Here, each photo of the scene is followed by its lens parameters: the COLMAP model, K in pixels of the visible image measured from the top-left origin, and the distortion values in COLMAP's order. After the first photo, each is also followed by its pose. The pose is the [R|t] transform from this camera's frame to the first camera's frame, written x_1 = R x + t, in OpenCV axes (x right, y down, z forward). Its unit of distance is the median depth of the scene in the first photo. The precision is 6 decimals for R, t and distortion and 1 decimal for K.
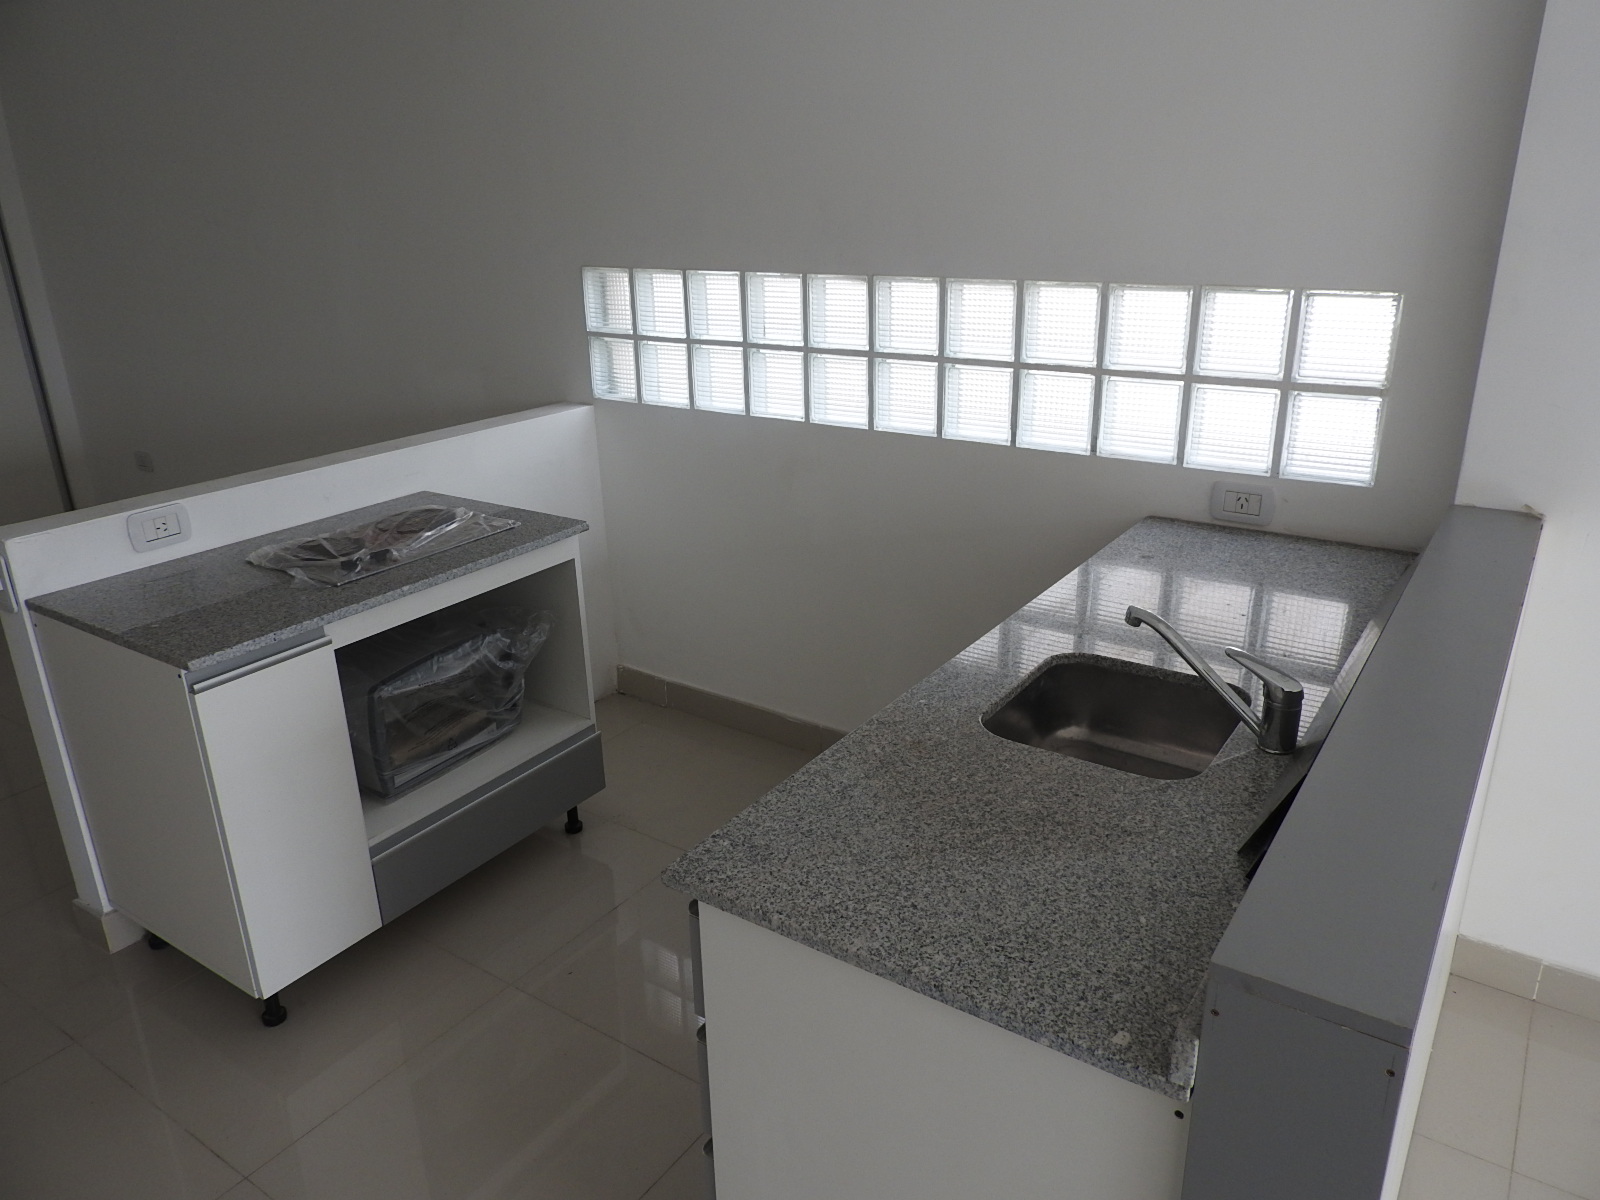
lens RADIAL K [[1131.5, 0, 821.9], [0, 1131.5, 628.1], [0, 0, 1]] dist [0.002825, -0.002907]
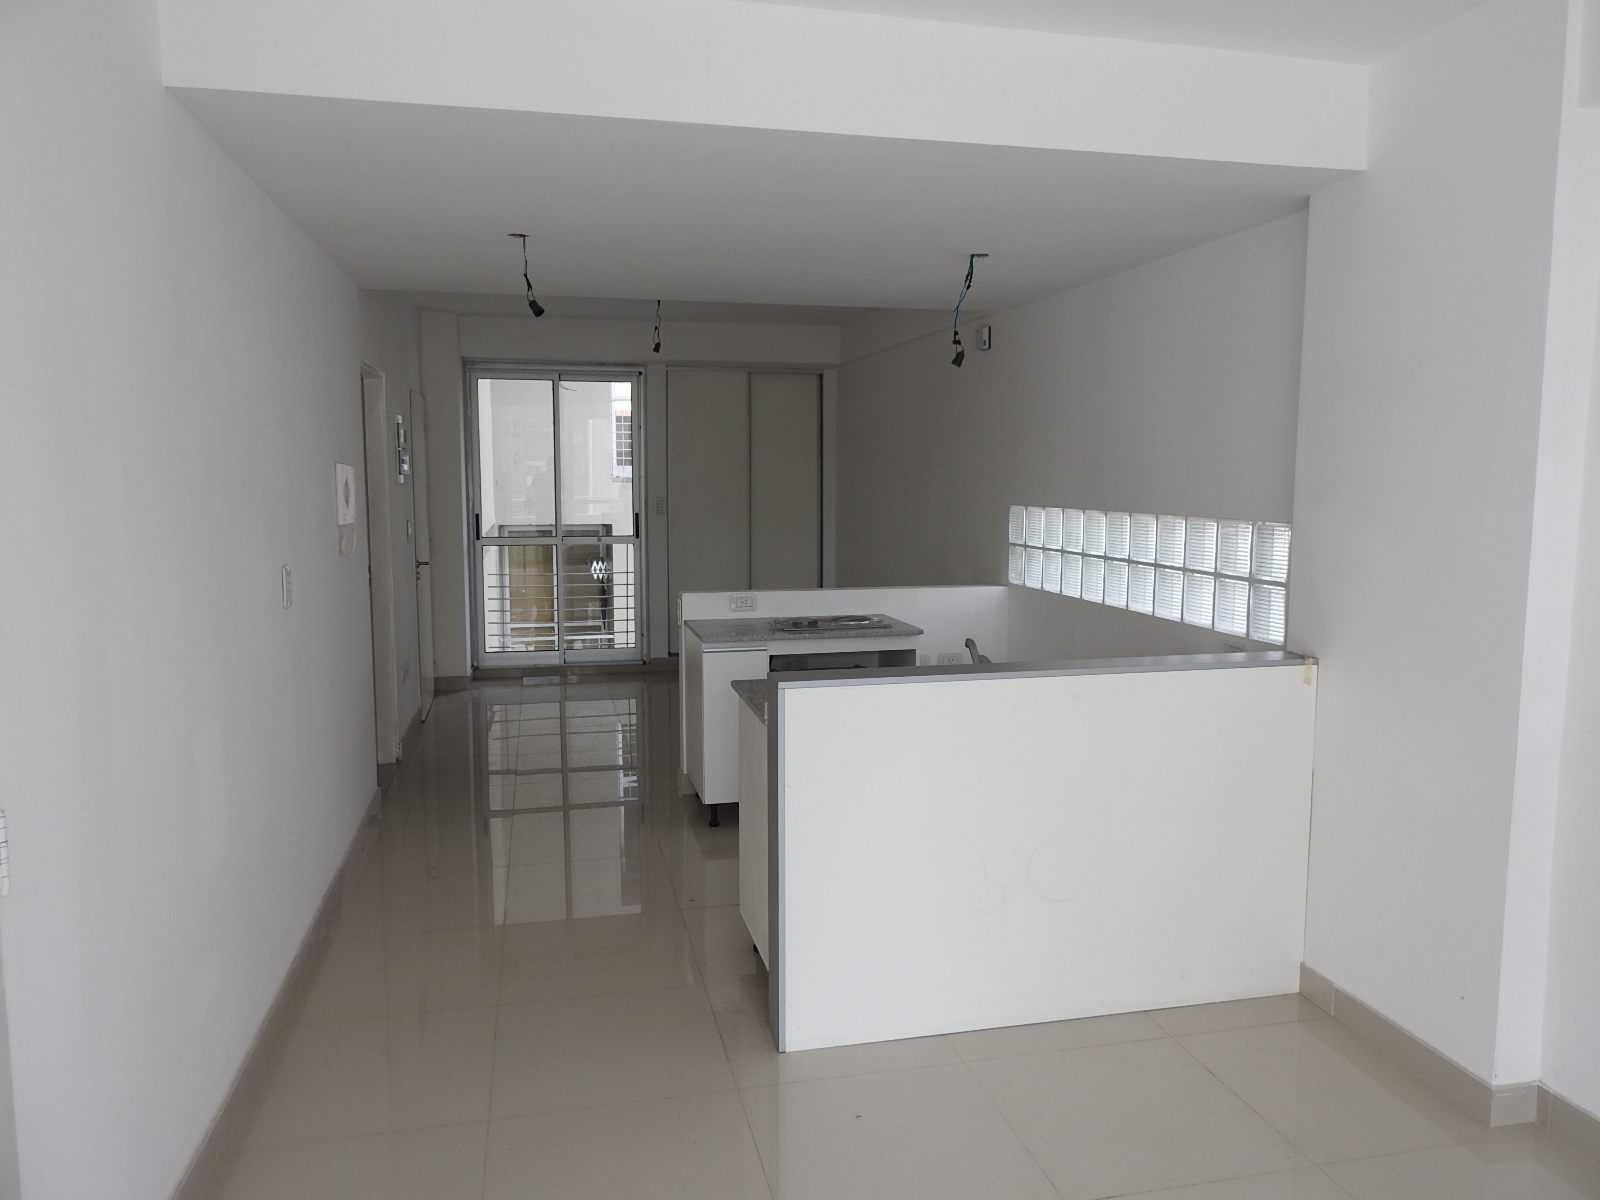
lens RADIAL K [[1131.5, 0, 795.7], [0, 1131.5, 601.2], [0, 0, 1]] dist [0.002825, -0.002907]
pose [[0.731468, 0.095080, -0.675214, 0.710936], [-0.260020, 0.954301, -0.147303, 0.150794], [0.630352, 0.283317, 0.722764, -0.386248]]
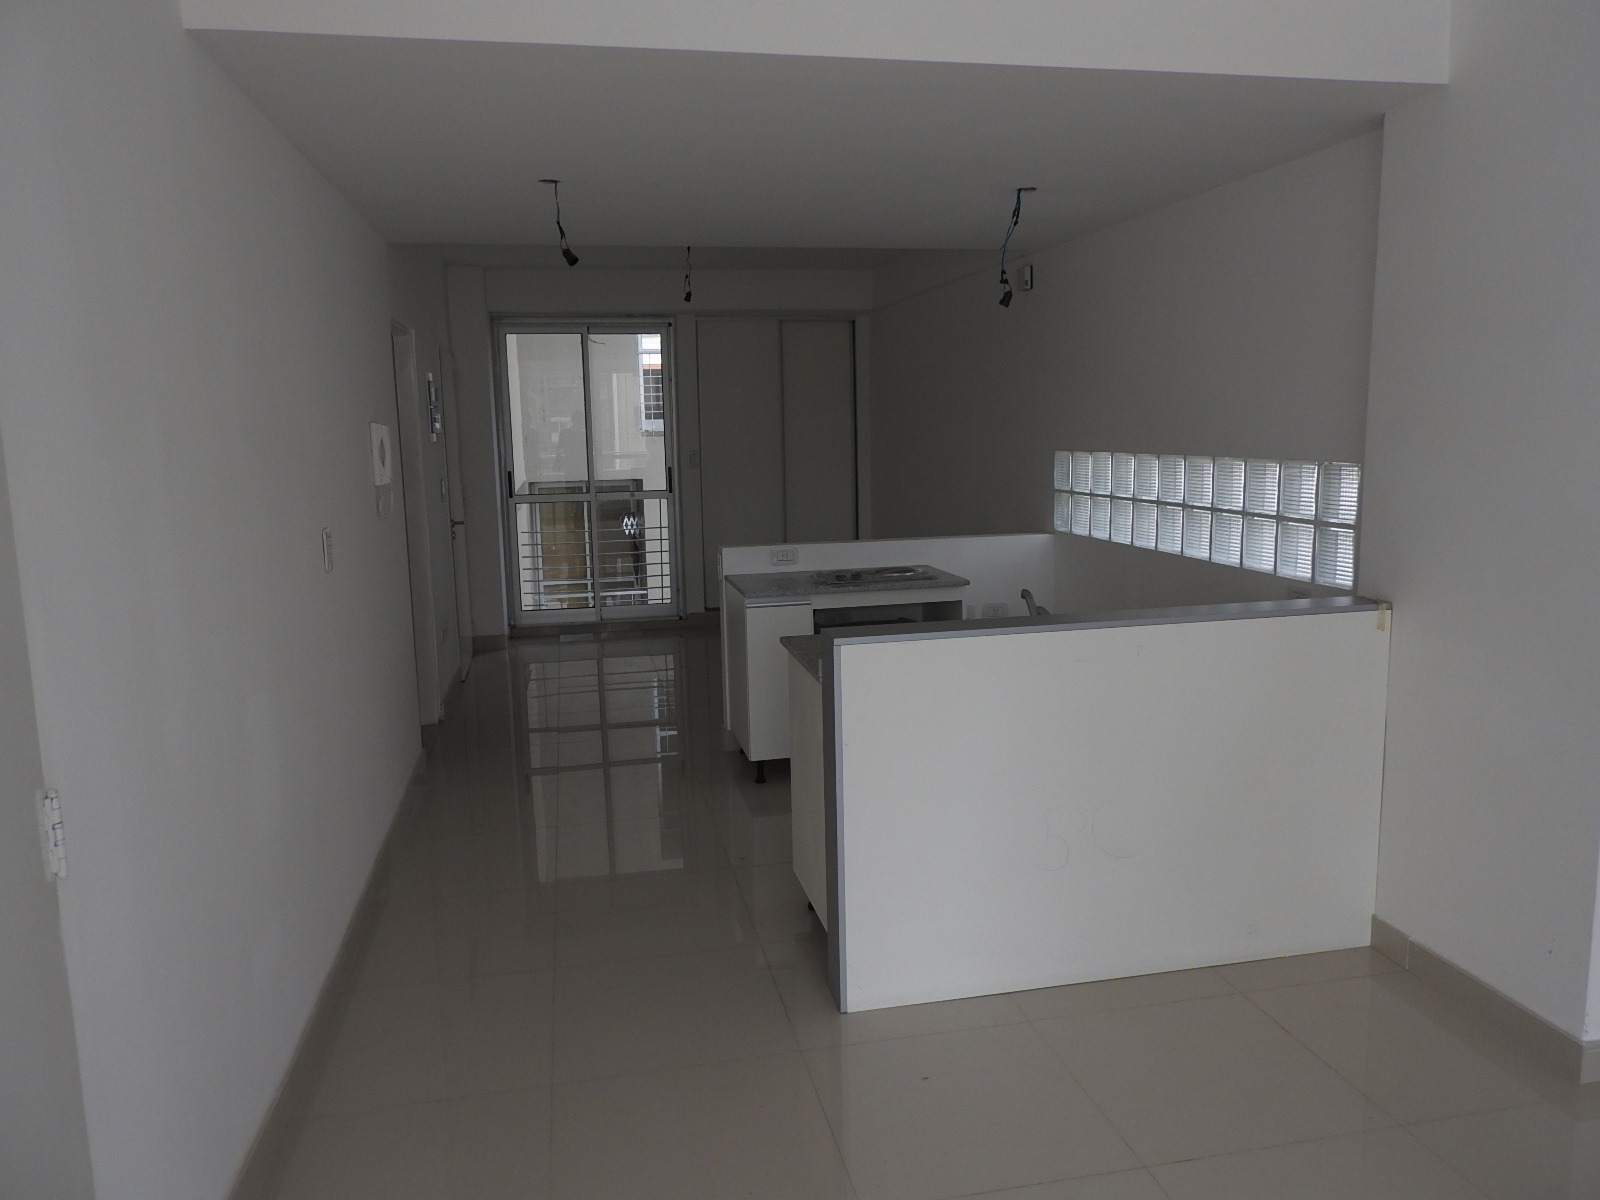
lens RADIAL K [[1131.5, 0, 794.9], [0, 1131.5, 602.0], [0, 0, 1]] dist [0.002825, -0.002907]
pose [[0.716570, 0.110685, -0.688677, 0.677411], [-0.244526, 0.964534, -0.099409, 0.150278], [0.653249, 0.239633, 0.718221, -0.380476]]
